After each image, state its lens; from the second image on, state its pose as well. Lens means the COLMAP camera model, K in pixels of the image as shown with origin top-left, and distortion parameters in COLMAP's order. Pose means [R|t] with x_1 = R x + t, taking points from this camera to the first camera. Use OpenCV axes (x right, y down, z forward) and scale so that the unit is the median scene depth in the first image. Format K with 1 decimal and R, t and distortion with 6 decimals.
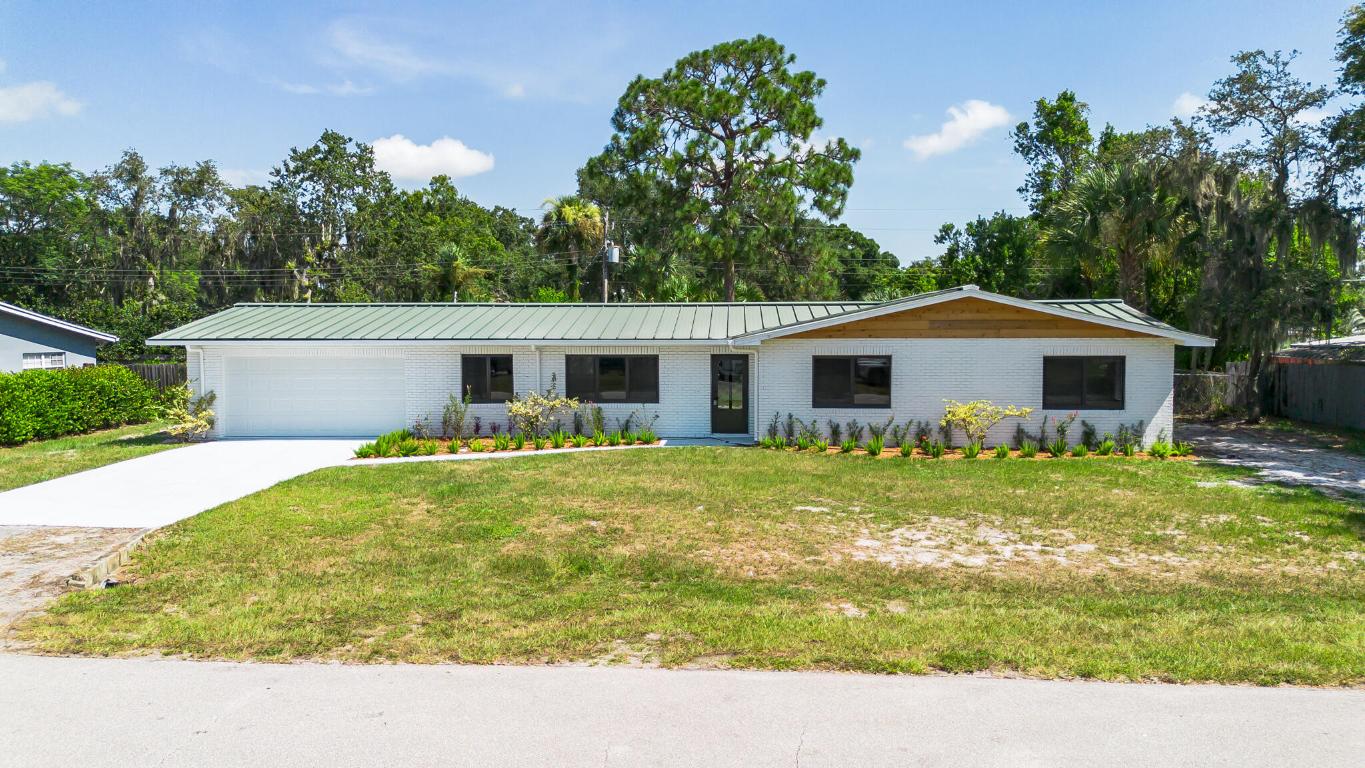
lens RADIAL K [[963.3, 0, 680.7], [0, 963.3, 379.6], [0, 0, 1]] dist [0.031243, -0.022270]
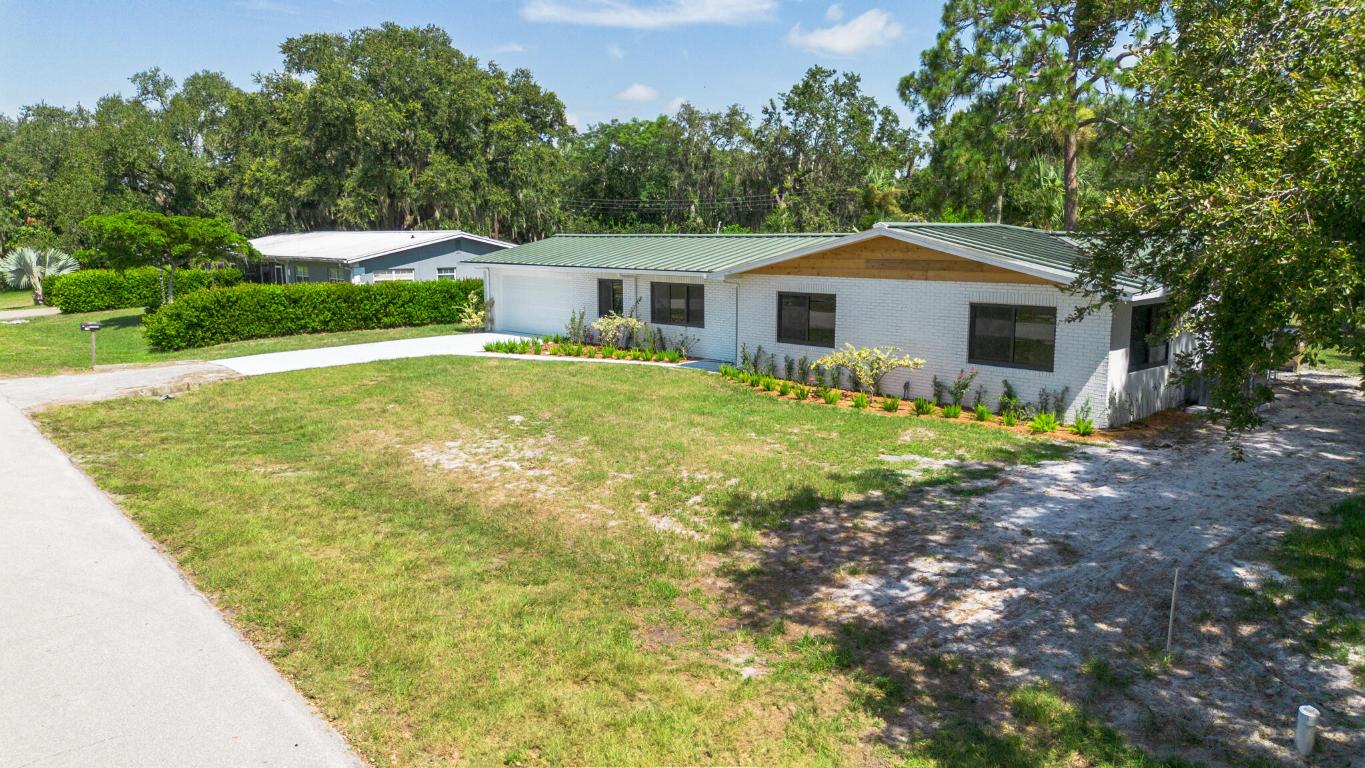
lens RADIAL K [[963.3, 0, 680.1], [0, 963.3, 389.5], [0, 0, 1]] dist [0.031243, -0.022270]
pose [[0.710487, 0.110951, -0.694909, 0.792382], [-0.035912, 0.991922, 0.121656, -0.042447], [0.702793, -0.061479, 0.708733, 0.189053]]
